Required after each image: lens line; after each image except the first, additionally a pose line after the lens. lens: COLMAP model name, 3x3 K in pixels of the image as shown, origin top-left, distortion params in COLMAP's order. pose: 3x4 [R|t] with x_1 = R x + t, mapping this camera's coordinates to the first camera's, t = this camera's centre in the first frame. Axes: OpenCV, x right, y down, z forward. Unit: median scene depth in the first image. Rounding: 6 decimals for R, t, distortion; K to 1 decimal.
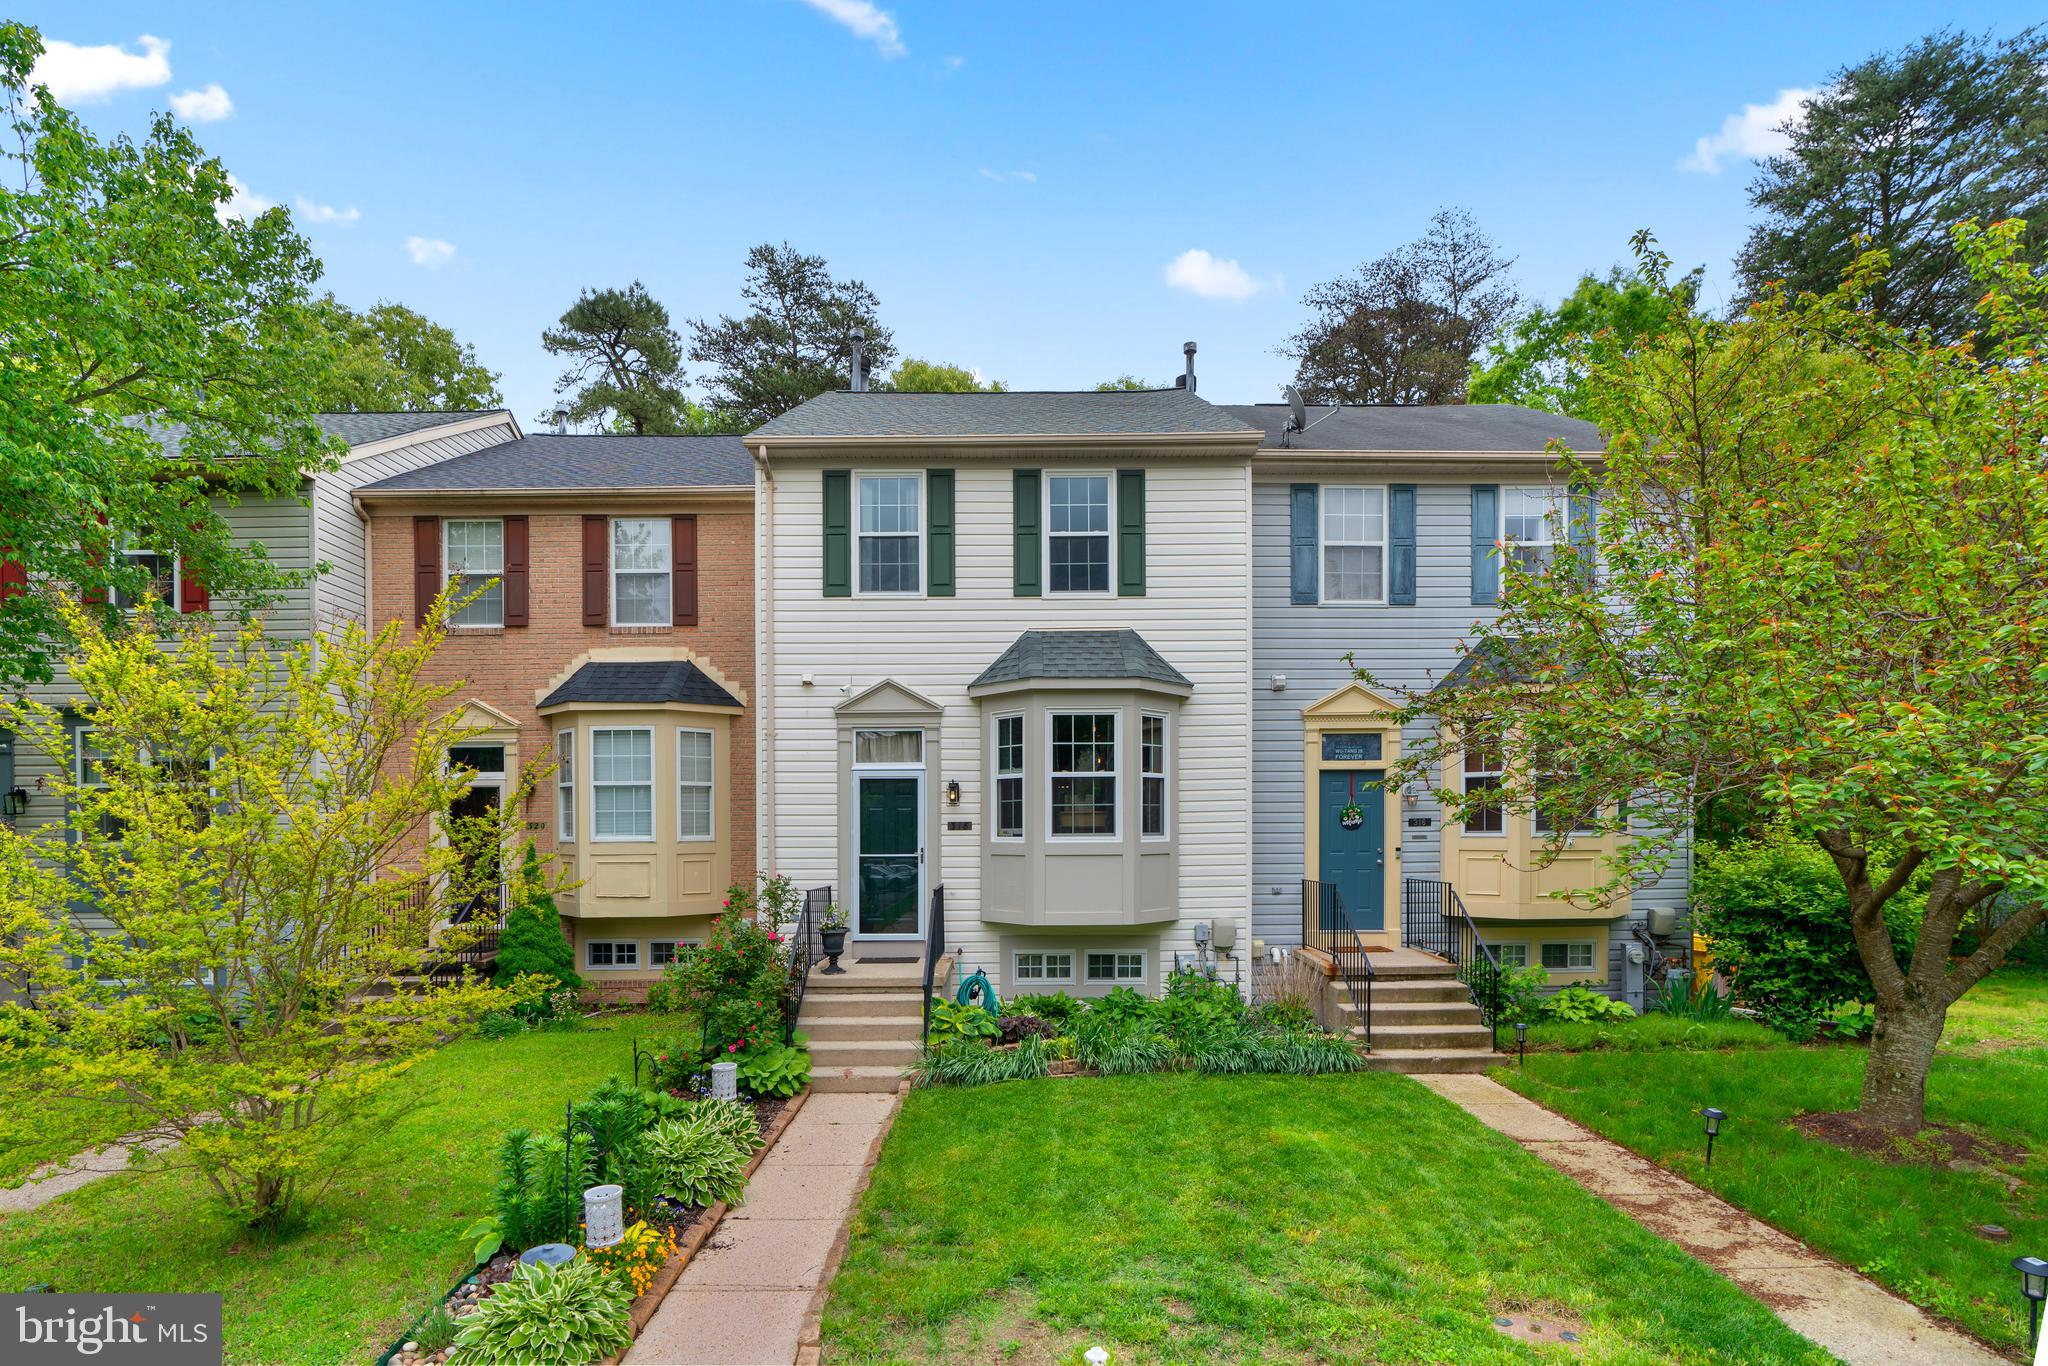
lens RADIAL K [[950.7, 0, 1024.0], [0, 950.7, 683.0], [0, 0, 1]] dist [-0.011329, 0.000150]
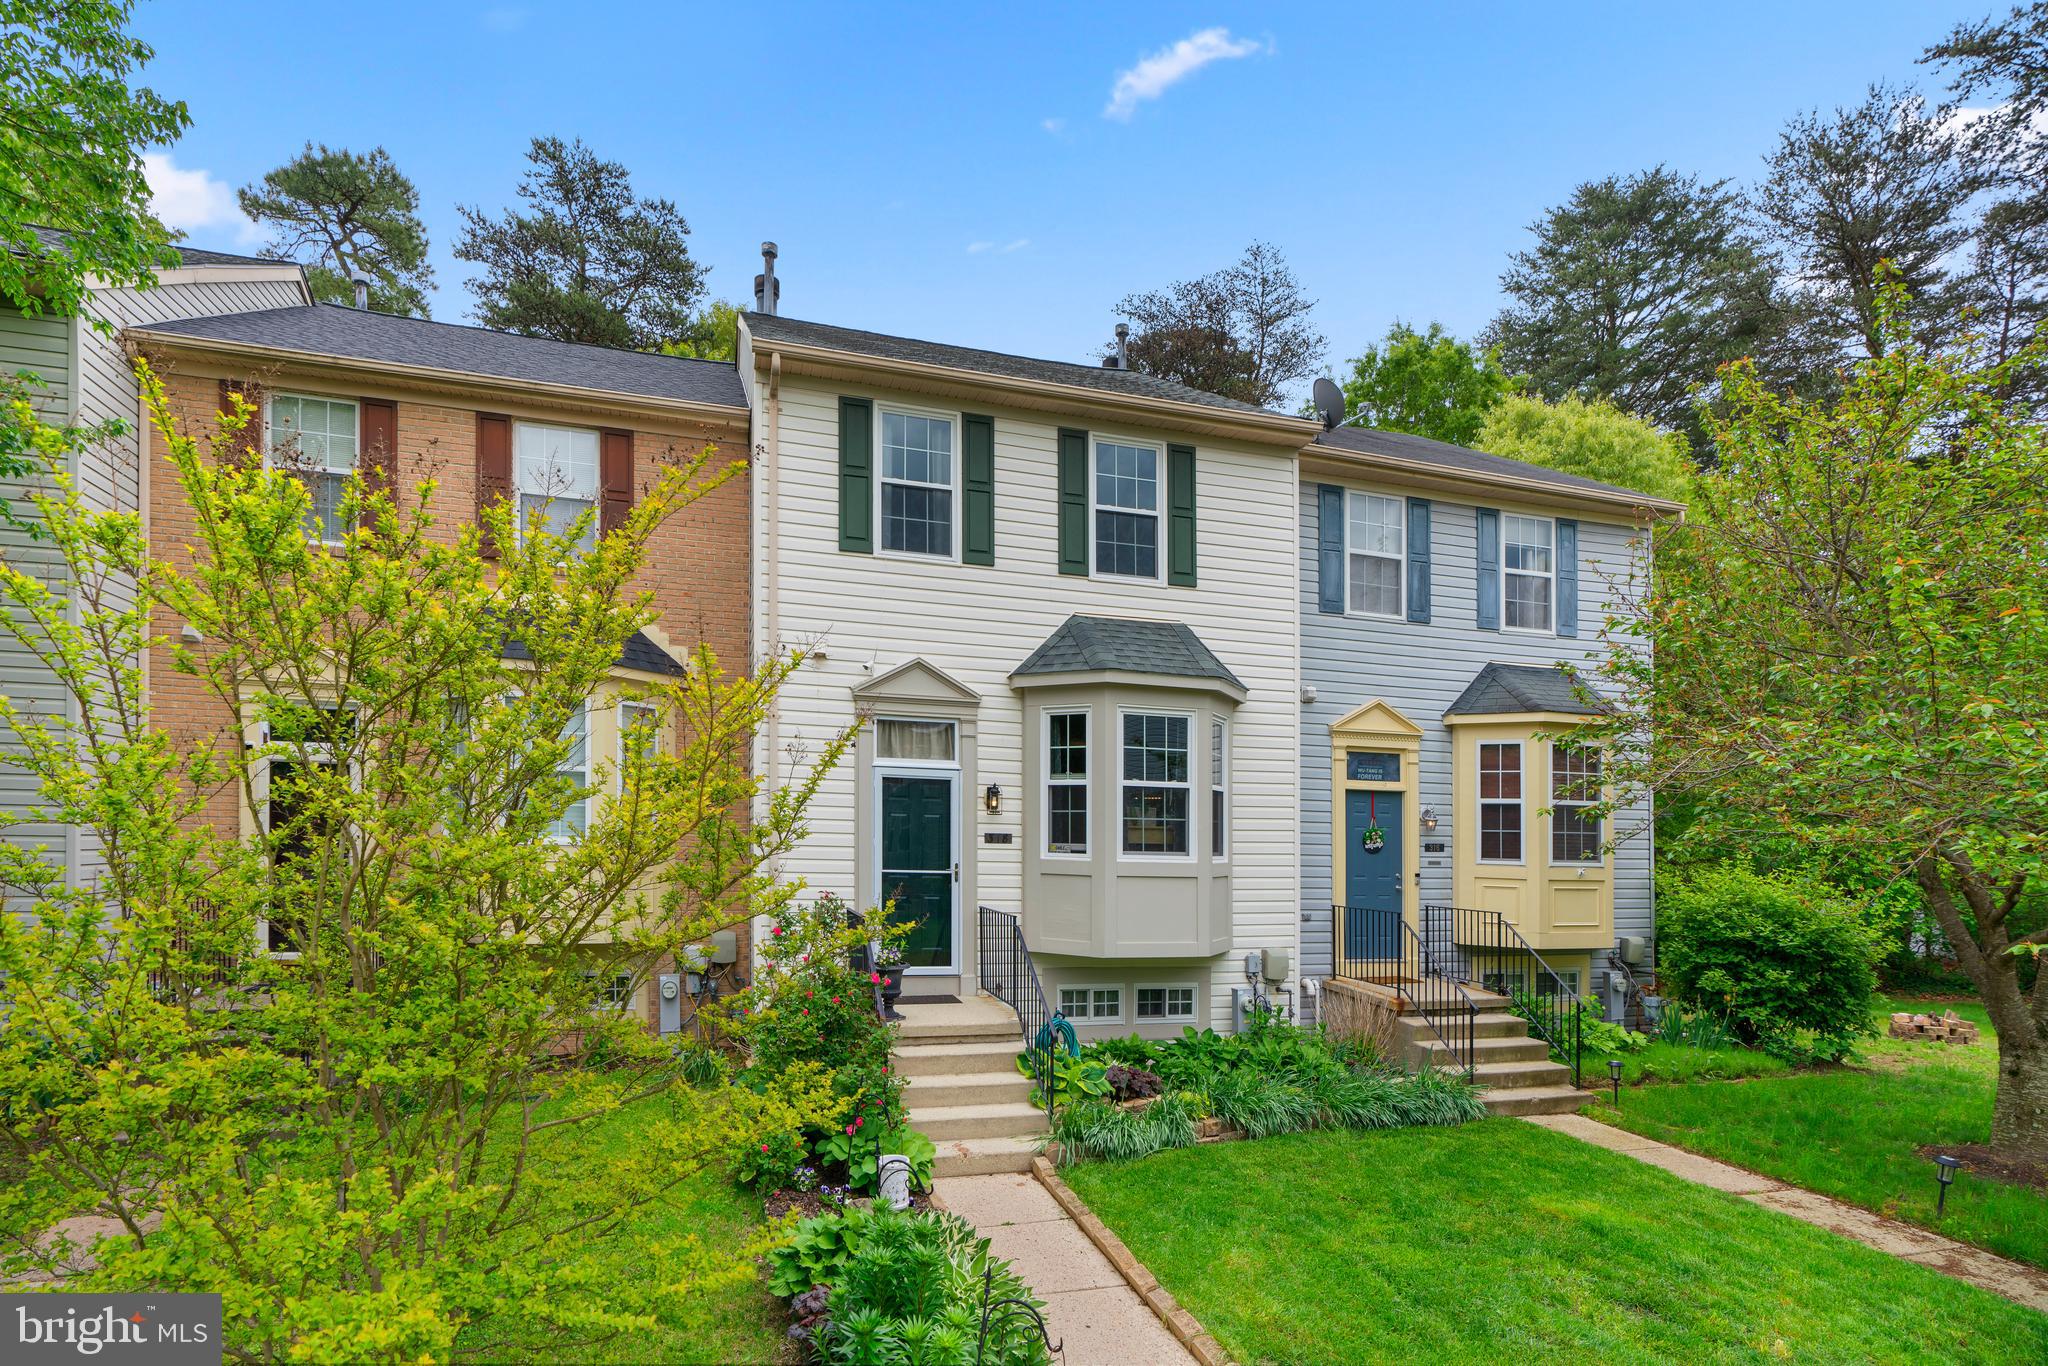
lens RADIAL K [[998.2, 0, 1070.3], [0, 998.2, 696.3], [0, 0, 1]] dist [-0.010921, -0.000056]
pose [[0.963846, 0.066897, 0.257925, -0.231092], [-0.070287, 0.997519, 0.003933, 0.015781], [-0.257022, -0.021919, 0.966157, 0.123639]]
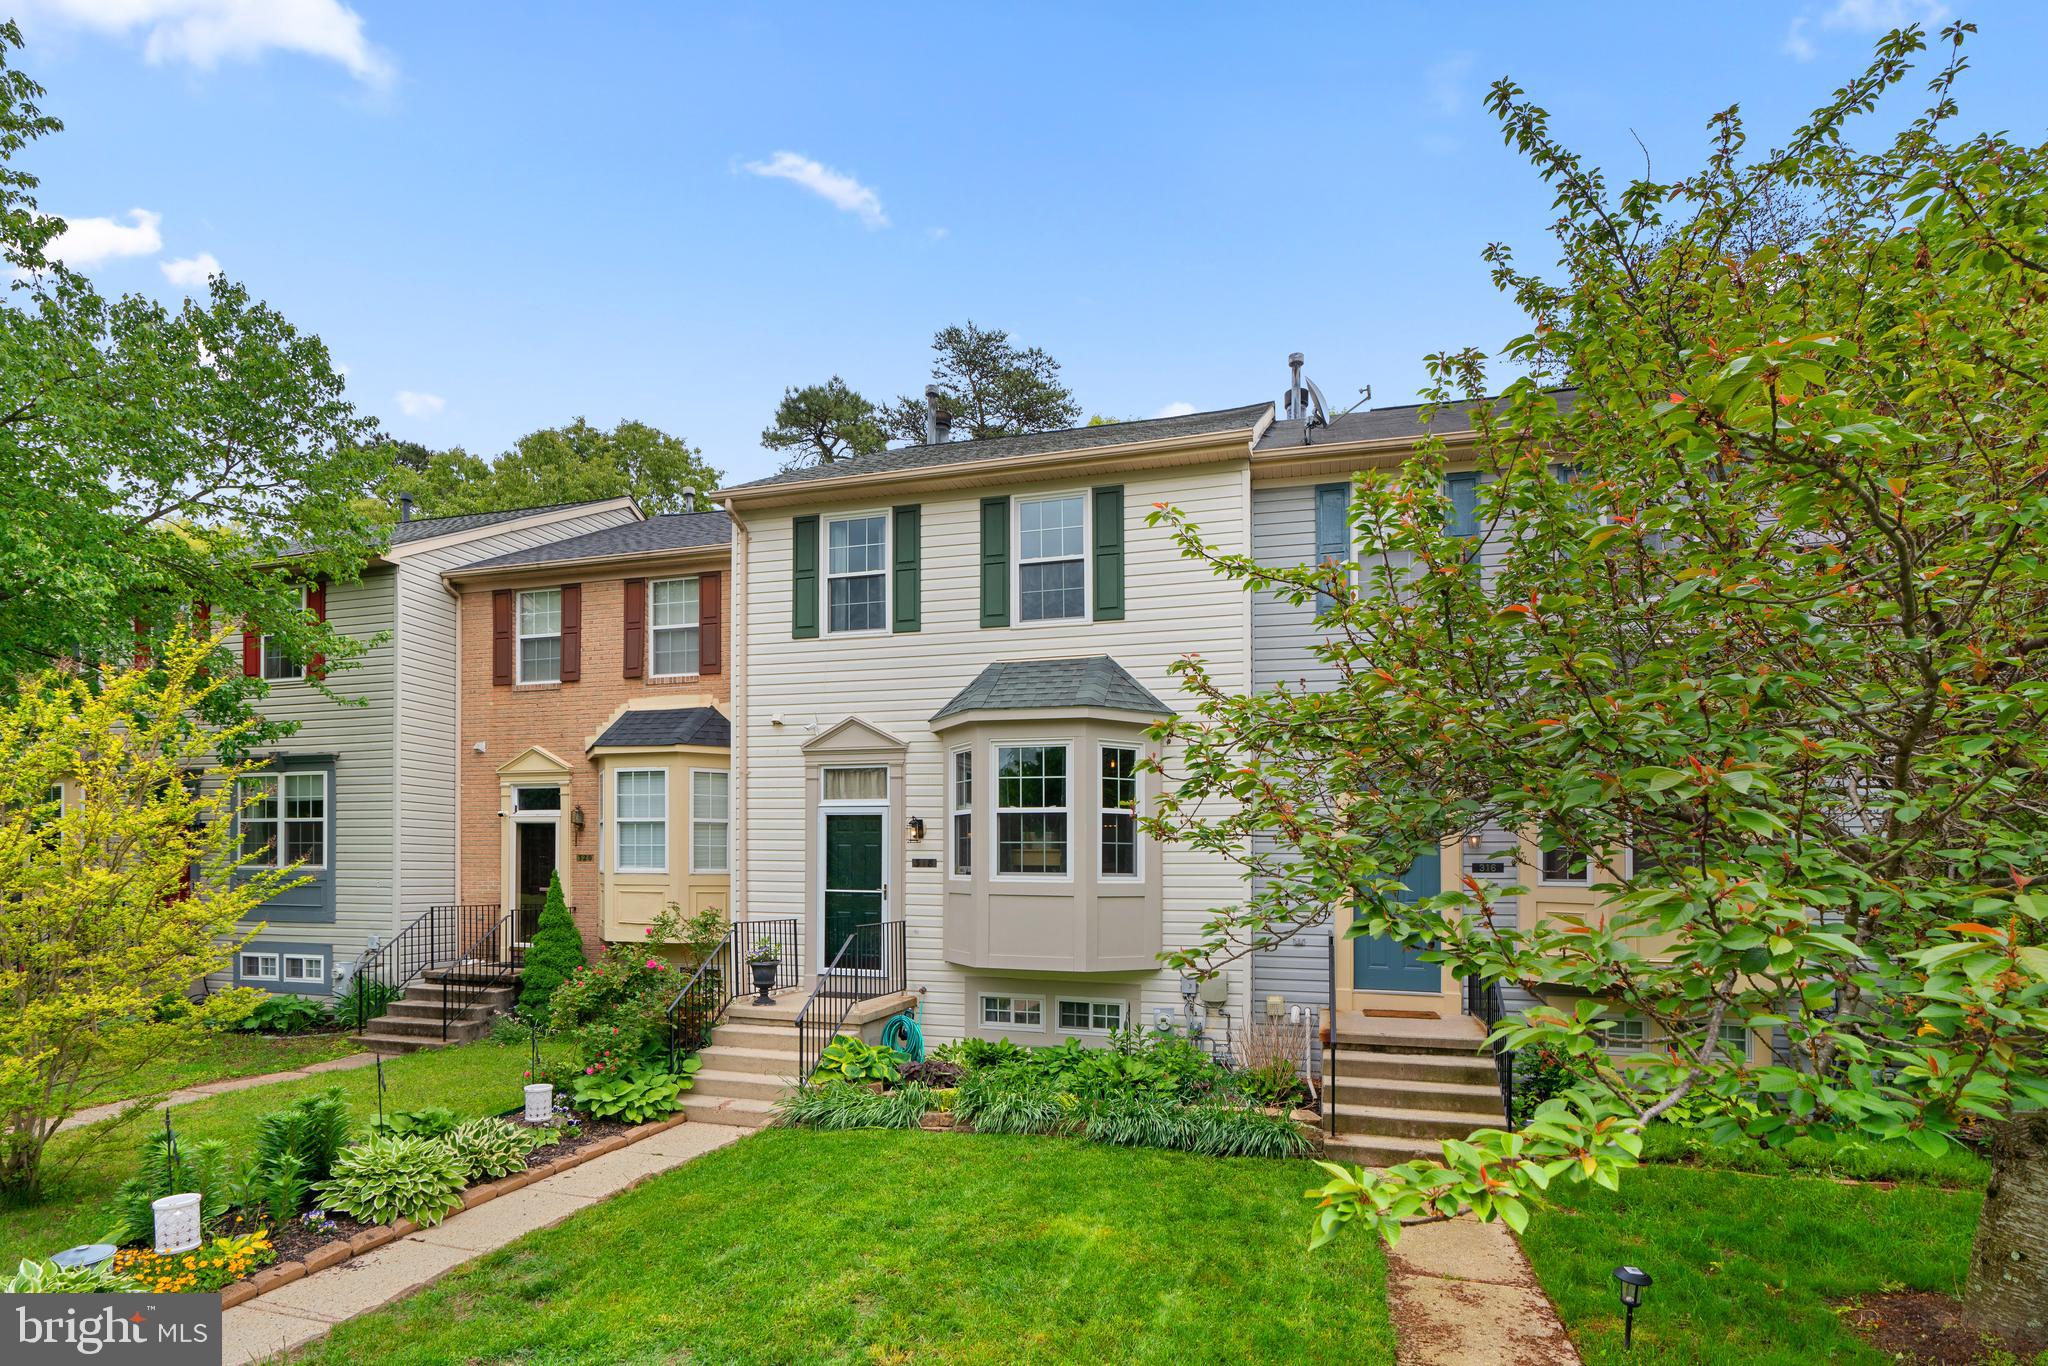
lens RADIAL K [[911.8, 0, 952.0], [0, 911.8, 721.3], [0, 0, 1]] dist [-0.008199, 0.000380]
pose [[0.956509, -0.029935, -0.290163, 0.231767], [0.027307, 0.999541, -0.013101, 0.015961], [0.290422, 0.004608, 0.956888, 0.098273]]
